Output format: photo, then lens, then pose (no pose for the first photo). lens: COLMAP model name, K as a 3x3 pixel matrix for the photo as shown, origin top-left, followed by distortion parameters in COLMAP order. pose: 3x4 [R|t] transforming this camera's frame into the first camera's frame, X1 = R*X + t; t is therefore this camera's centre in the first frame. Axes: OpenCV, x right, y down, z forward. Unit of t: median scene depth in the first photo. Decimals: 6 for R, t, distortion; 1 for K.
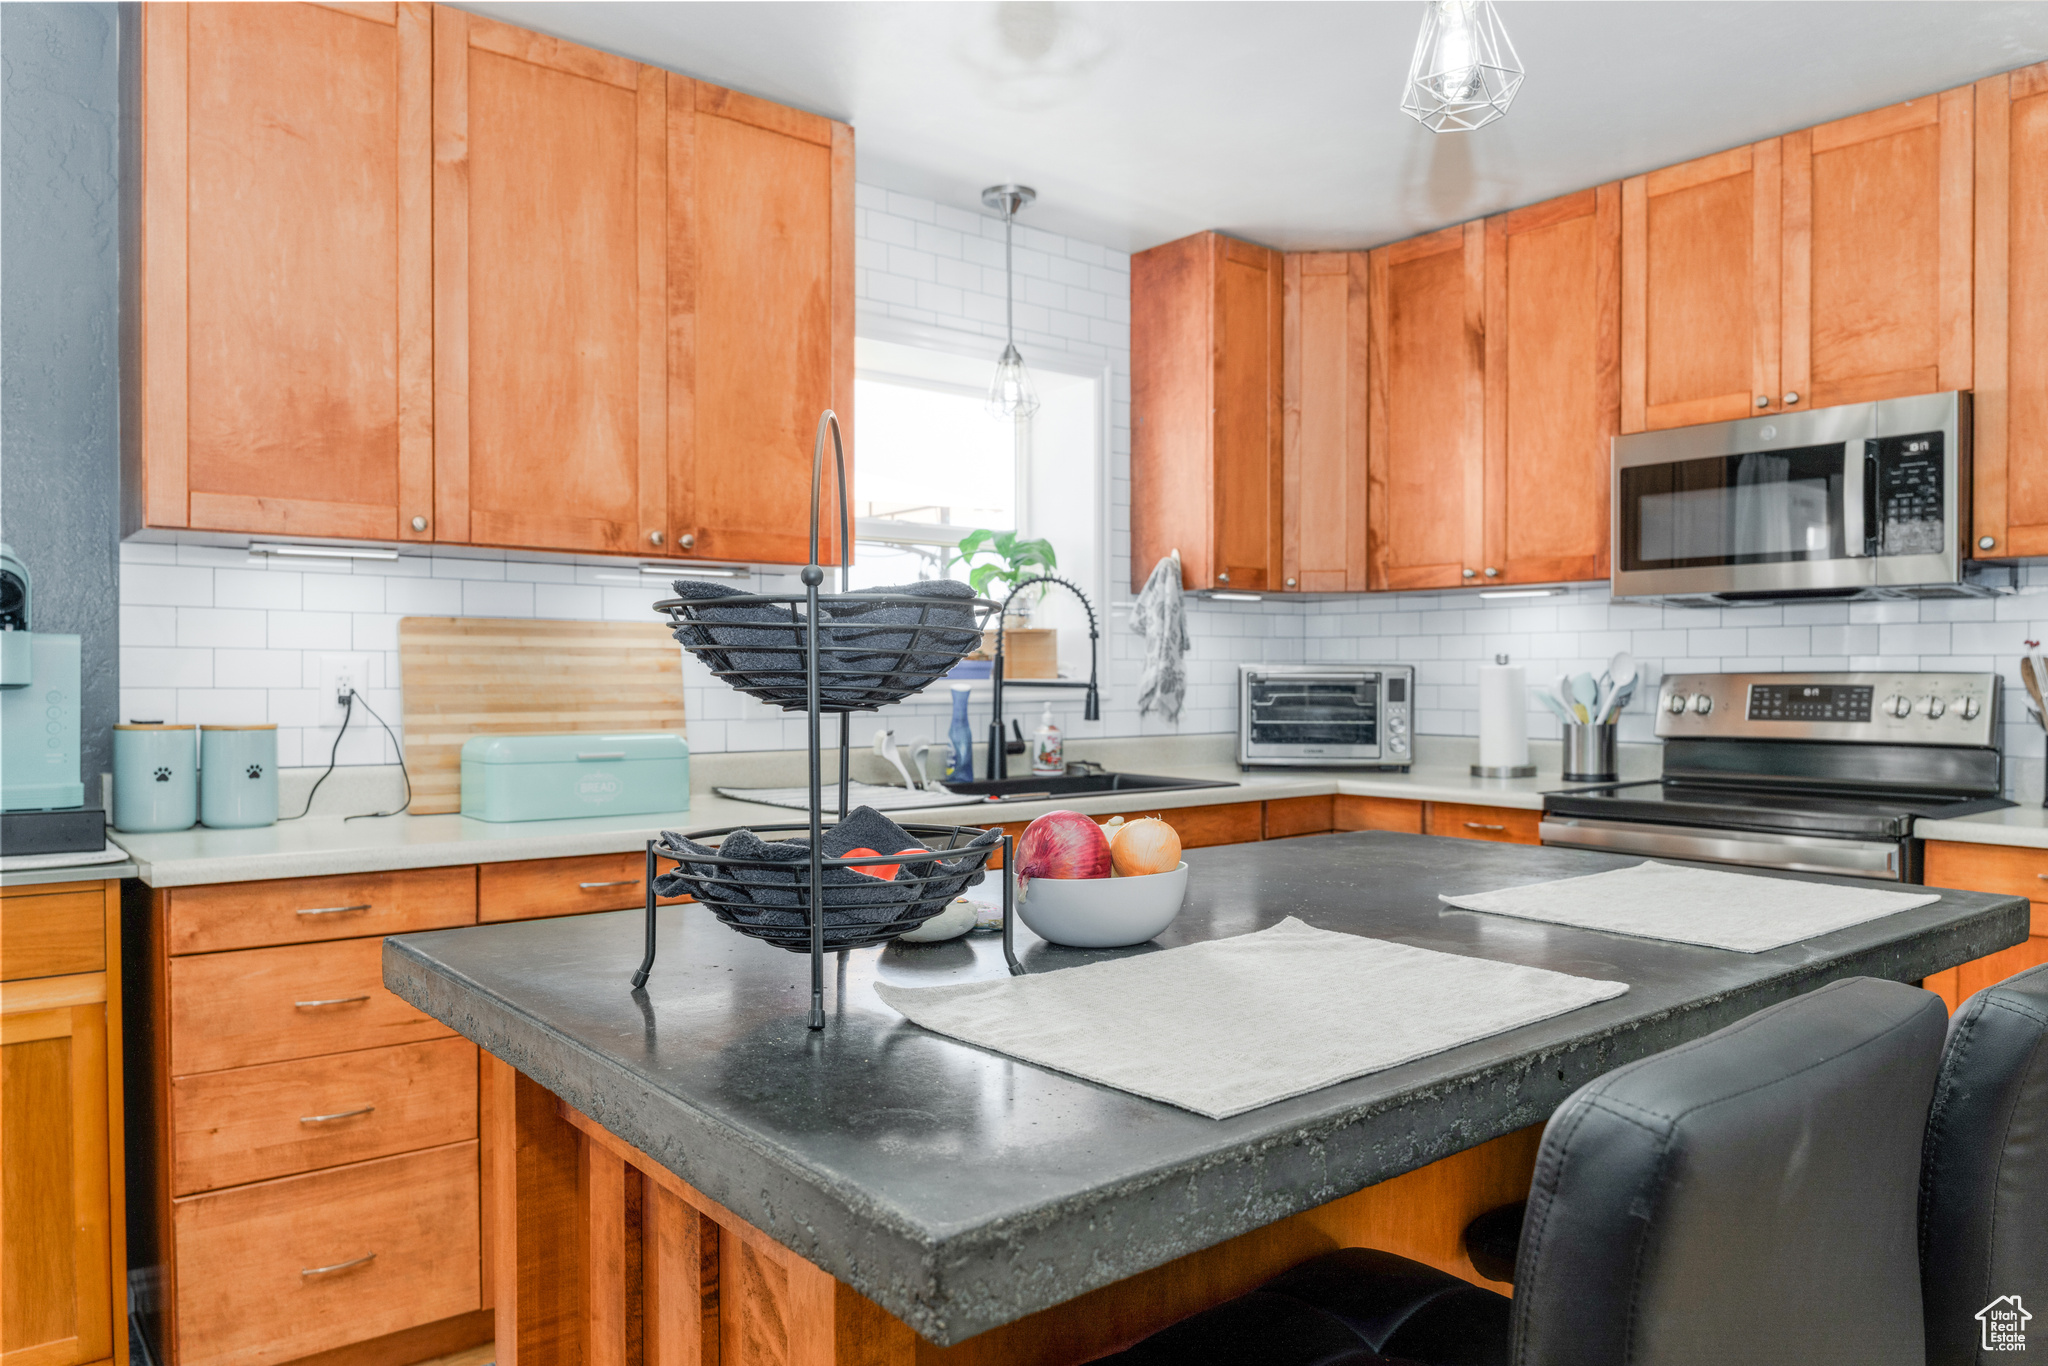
lens RADIAL K [[1394.8, 0, 1070.1], [0, 1394.8, 713.7], [0, 0, 1]] dist [-0.008698, -0.006590]
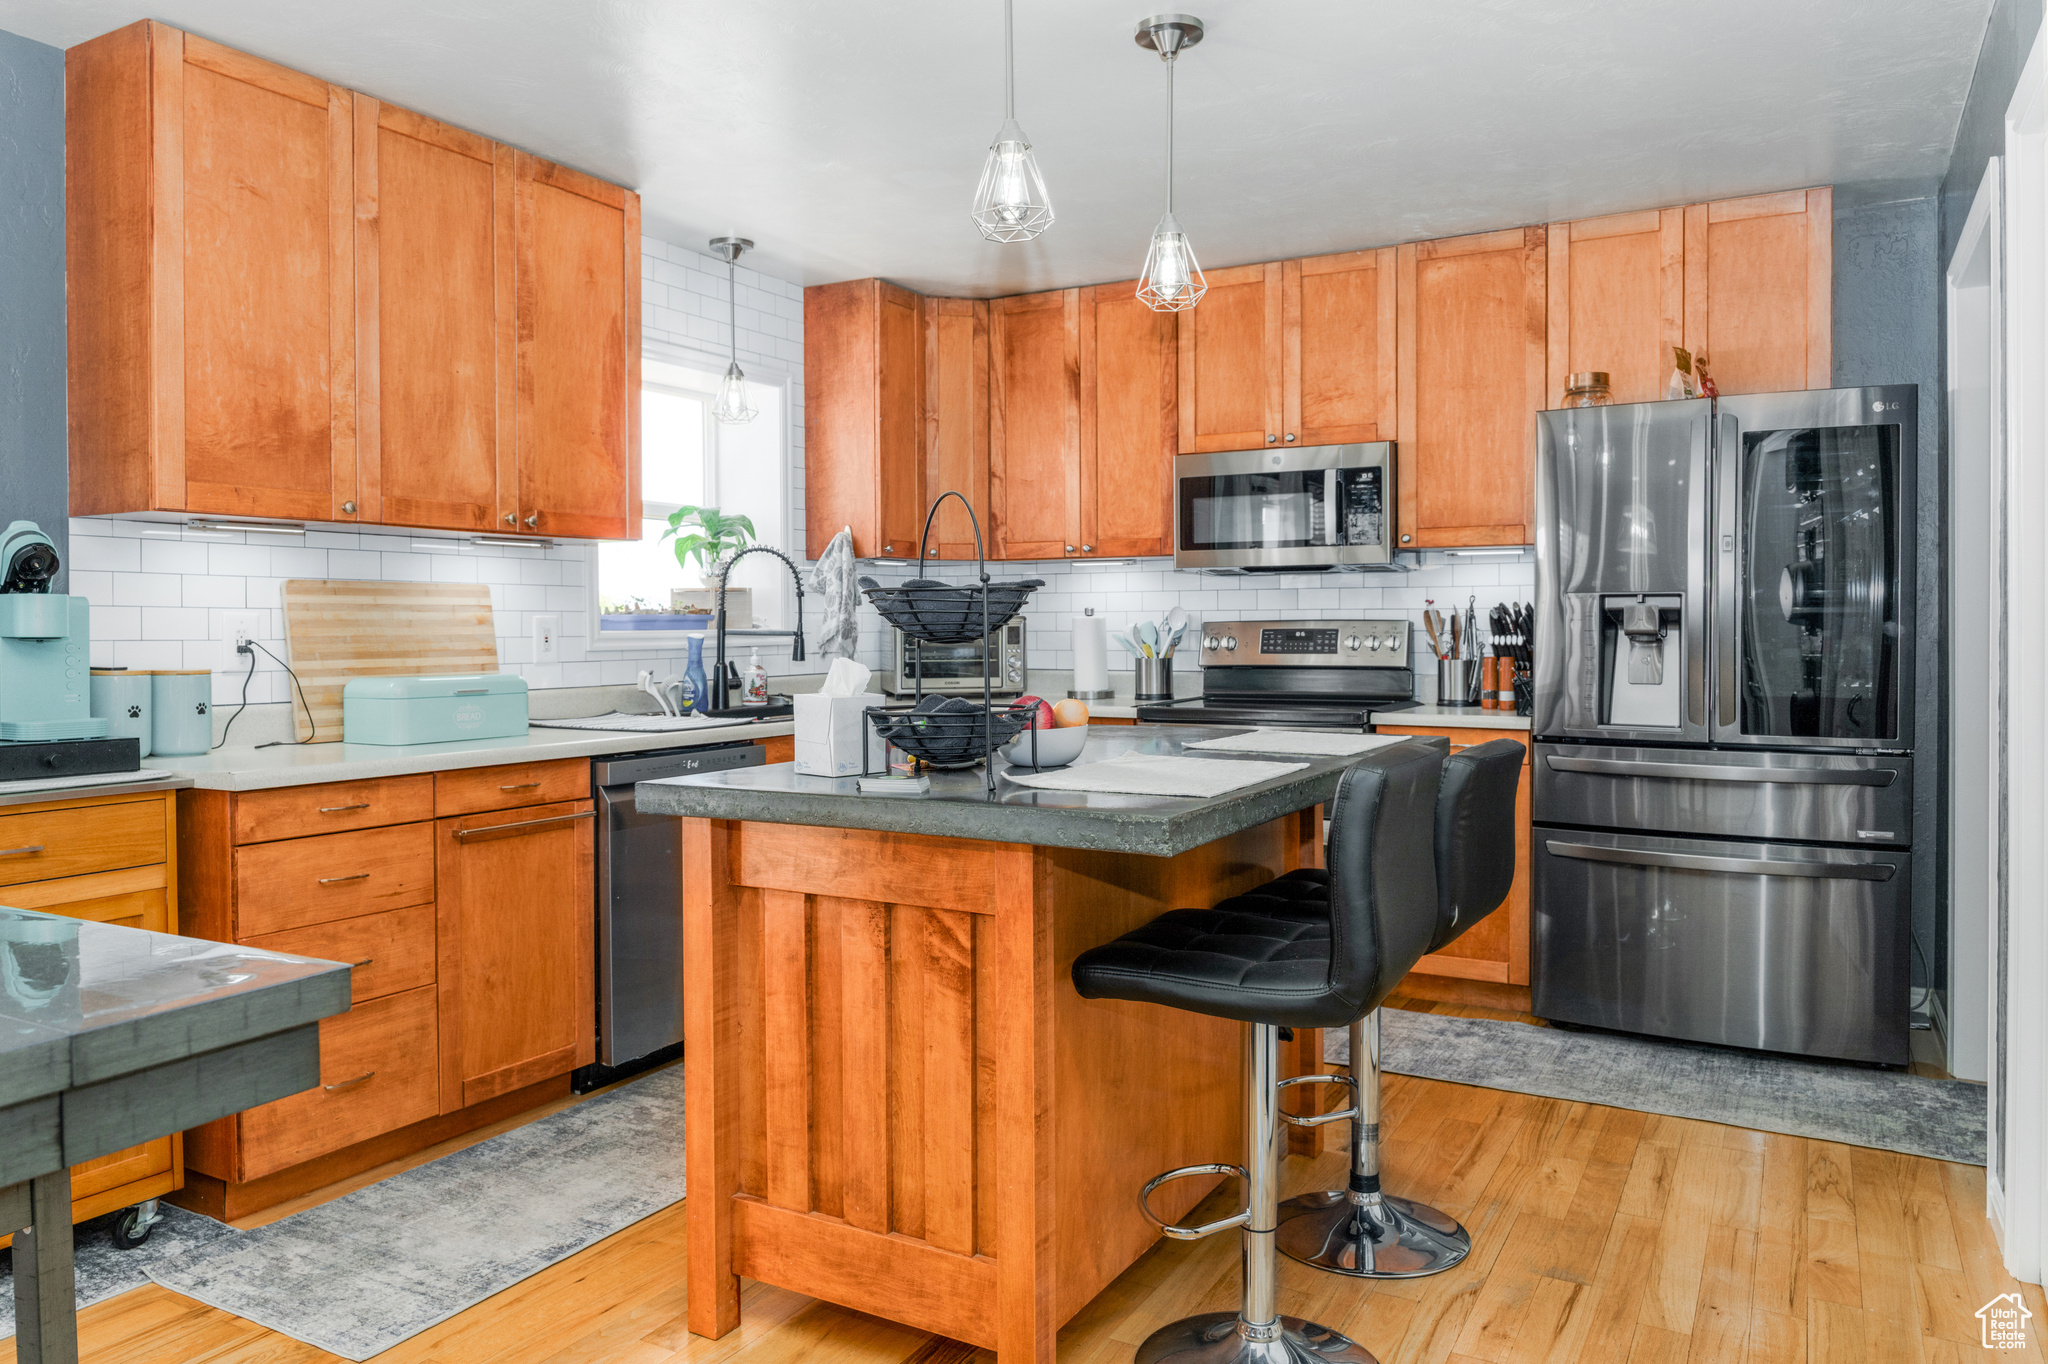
lens RADIAL K [[1394.8, 0, 1024.9], [0, 1394.8, 670.9], [0, 0, 1]] dist [-0.008698, -0.006590]
pose [[0.940149, -0.016919, 0.340343, -0.272565], [0.015132, 0.999854, 0.007905, 0.008646], [-0.340427, -0.002282, 0.940268, -0.324883]]
